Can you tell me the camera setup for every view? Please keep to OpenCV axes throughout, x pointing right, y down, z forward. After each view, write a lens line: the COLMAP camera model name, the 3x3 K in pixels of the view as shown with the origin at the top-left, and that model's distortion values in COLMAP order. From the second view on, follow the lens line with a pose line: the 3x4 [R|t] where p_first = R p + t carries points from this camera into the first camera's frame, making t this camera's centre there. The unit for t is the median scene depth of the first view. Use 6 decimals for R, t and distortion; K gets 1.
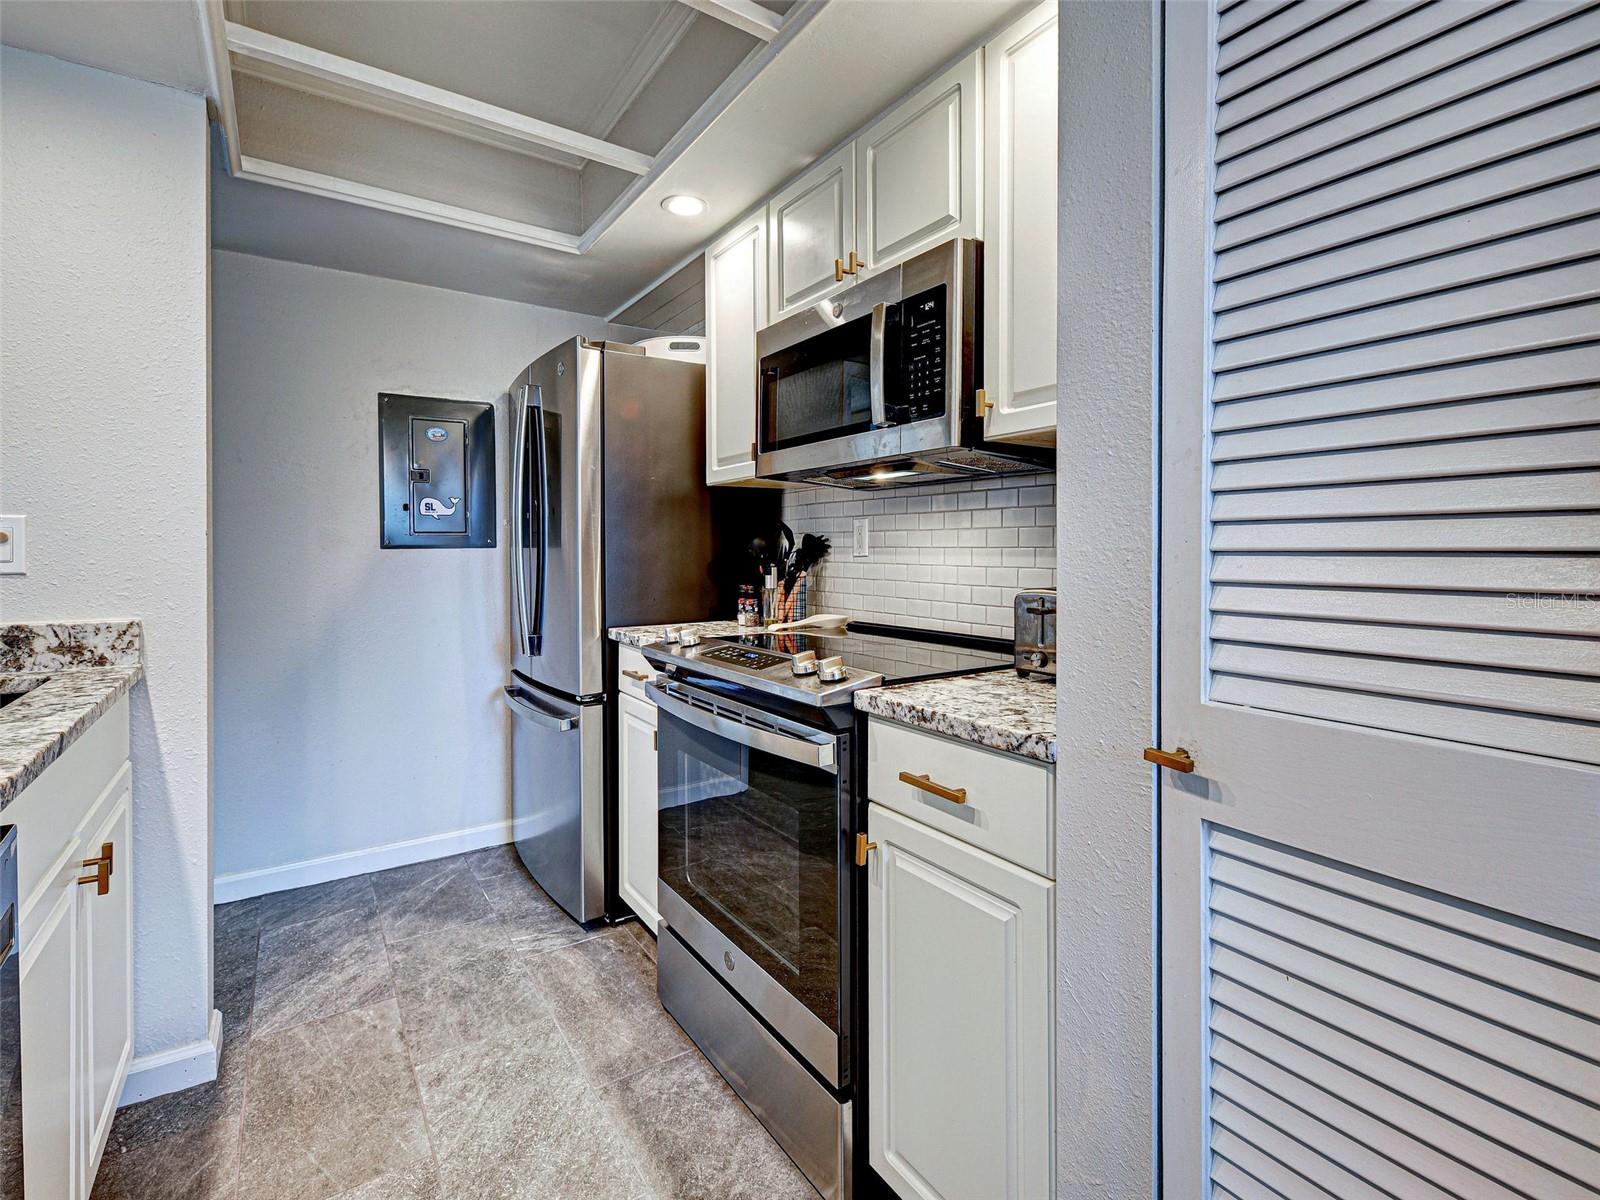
lens RADIAL K [[751.4, 0, 790.6], [0, 751.4, 550.6], [0, 0, 1]] dist [0.017993, -0.009889]
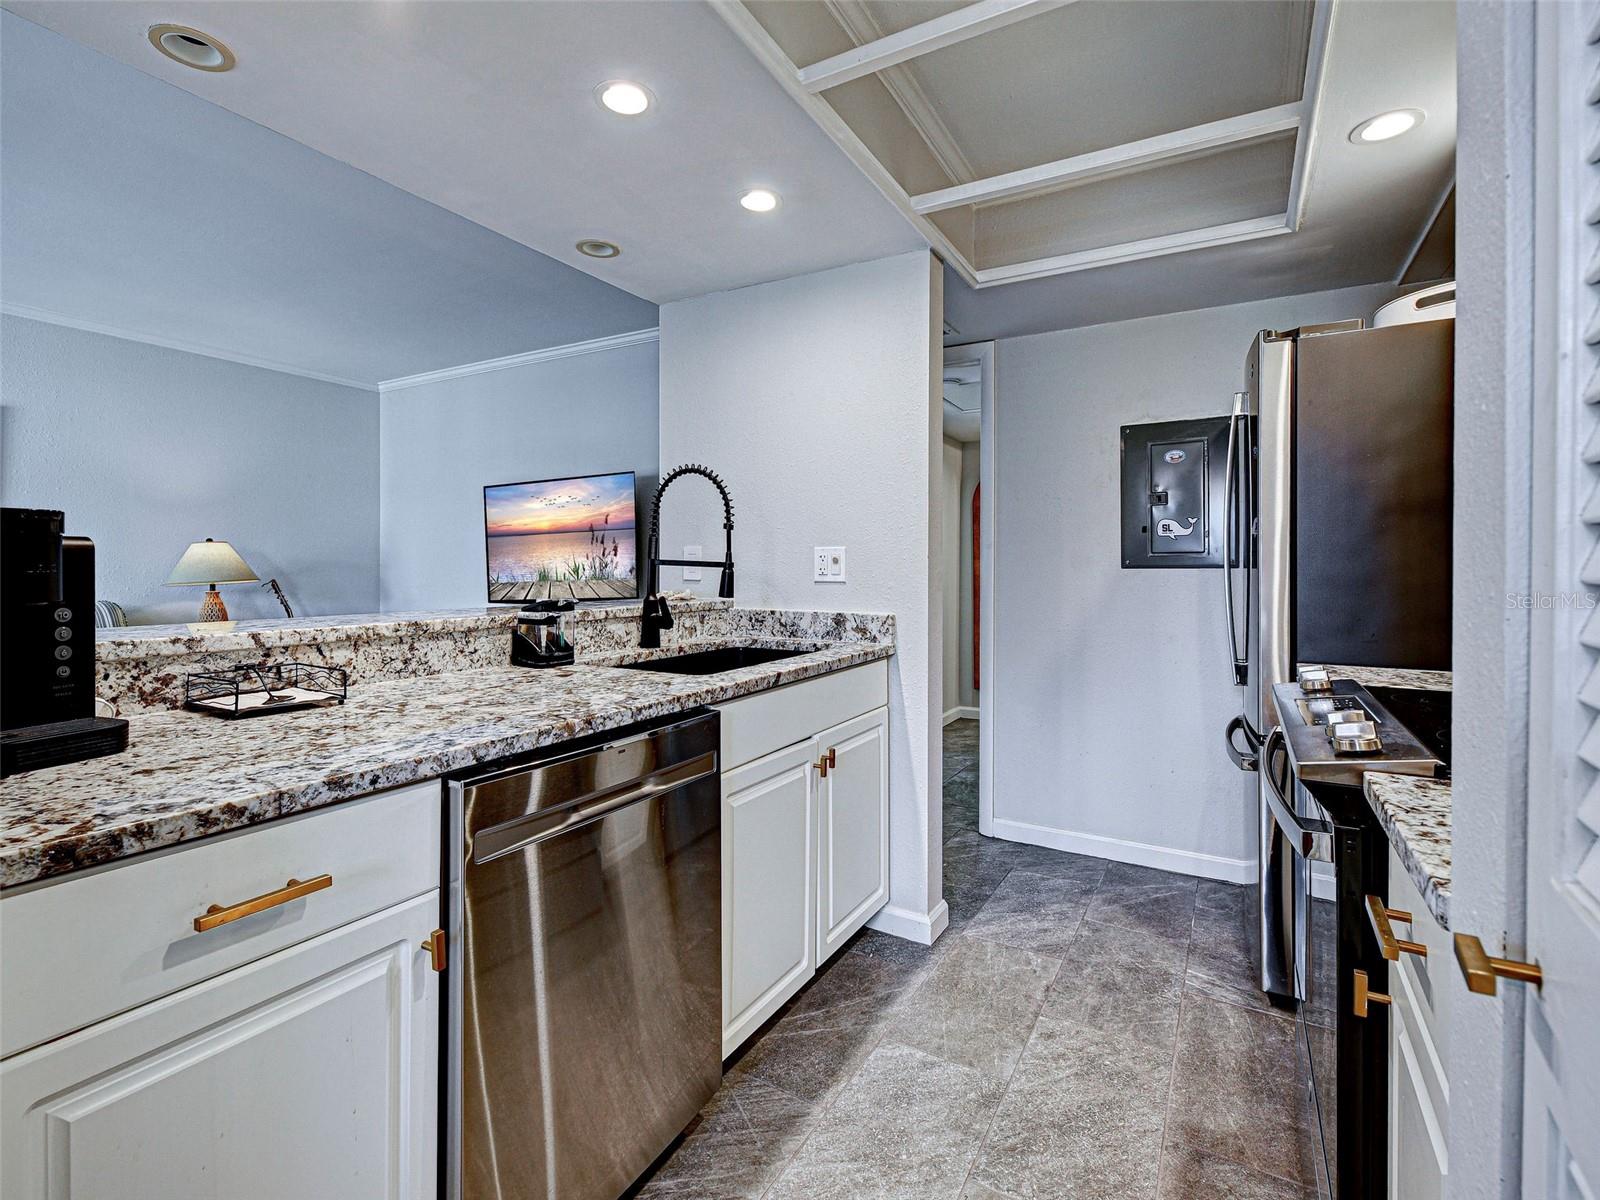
lens RADIAL K [[751.4, 0, 790.6], [0, 751.4, 550.6], [0, 0, 1]] dist [0.017993, -0.009889]
pose [[0.429694, -0.018872, -0.902777, 0.318421], [-0.001831, 0.999761, -0.021771, -0.003461], [0.902973, 0.011008, 0.429557, 0.120131]]
